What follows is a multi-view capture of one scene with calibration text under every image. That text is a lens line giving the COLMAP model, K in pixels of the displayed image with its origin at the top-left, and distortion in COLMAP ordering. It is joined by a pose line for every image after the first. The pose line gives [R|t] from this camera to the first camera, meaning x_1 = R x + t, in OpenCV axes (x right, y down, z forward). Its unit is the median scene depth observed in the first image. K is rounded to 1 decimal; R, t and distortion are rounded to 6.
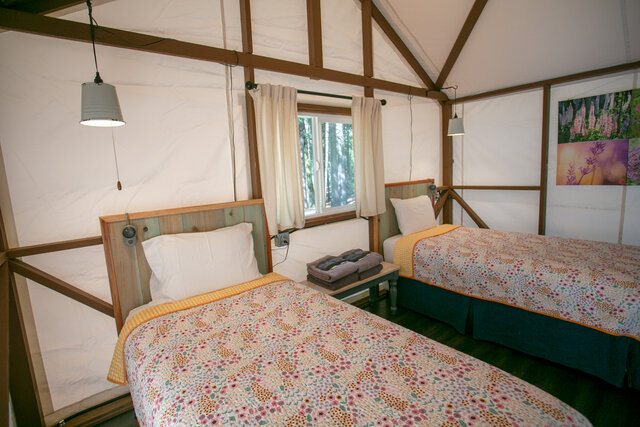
lens RADIAL K [[310.6, 0, 314.6], [0, 310.6, 211.8], [0, 0, 1]] dist [-0.061531, 0.023666]
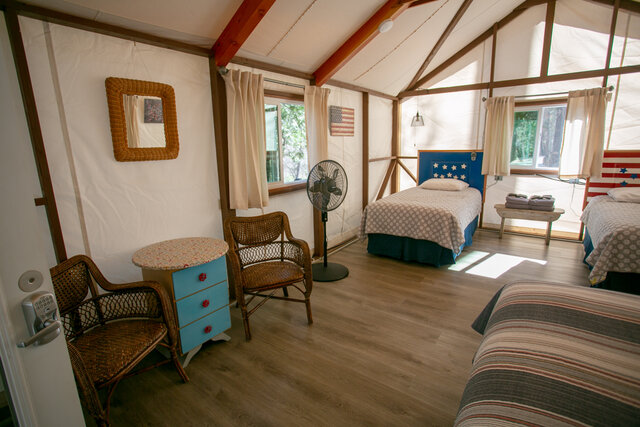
lens RADIAL K [[310.6, 0, 316.2], [0, 310.6, 211.3], [0, 0, 1]] dist [-0.061531, 0.023666]
pose [[0.271624, 0.246492, -0.930302, 1.312626], [-0.121634, 0.967686, 0.220884, 0.013677], [0.954686, 0.053159, 0.292829, -0.561903]]
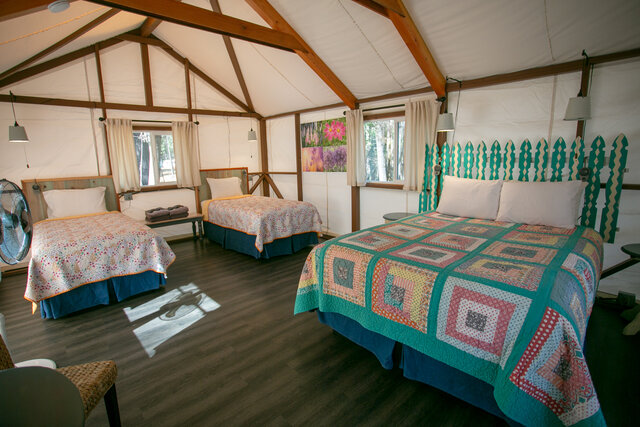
lens RADIAL K [[310.6, 0, 312.2], [0, 310.6, 211.0], [0, 0, 1]] dist [-0.061531, 0.023666]
pose [[0.996058, 0.011648, 0.087931, 0.826573], [-0.014301, 0.999459, 0.029610, 0.099090], [-0.087539, -0.030750, 0.995686, -0.933256]]
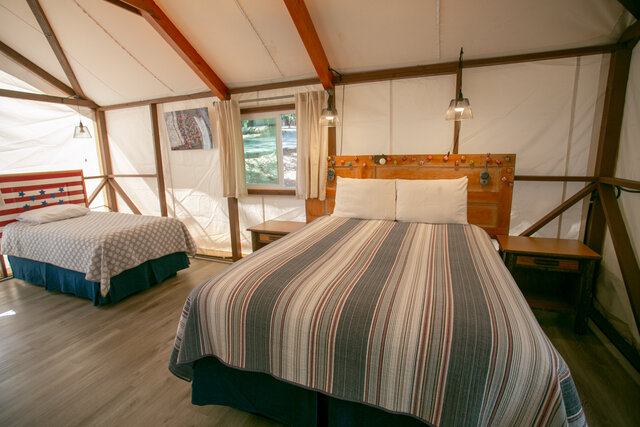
lens RADIAL K [[310.6, 0, 312.5], [0, 310.6, 211.0], [0, 0, 1]] dist [-0.061531, 0.023666]
pose [[0.869670, -0.062779, 0.489626, 0.827902], [0.049857, 0.997979, 0.039404, 0.053924], [-0.491110, -0.009857, 0.871042, -0.655738]]
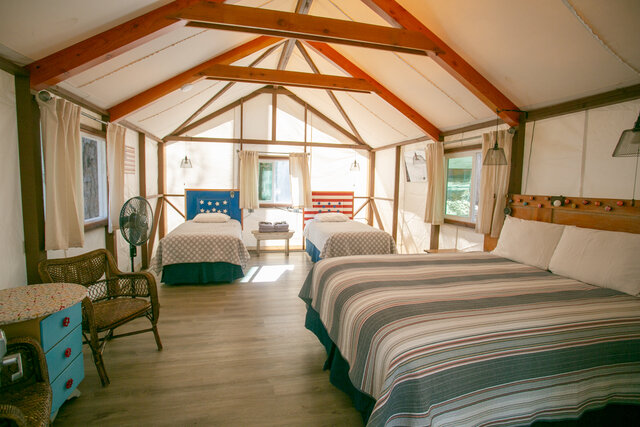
lens RADIAL K [[310.6, 0, 313.2], [0, 310.6, 211.8], [0, 0, 1]] dist [-0.061531, 0.023666]
pose [[0.903652, 0.109757, -0.413965, 1.314832], [-0.127338, 0.991746, -0.015020, 0.071849], [0.408899, 0.066286, 0.910169, -1.000478]]
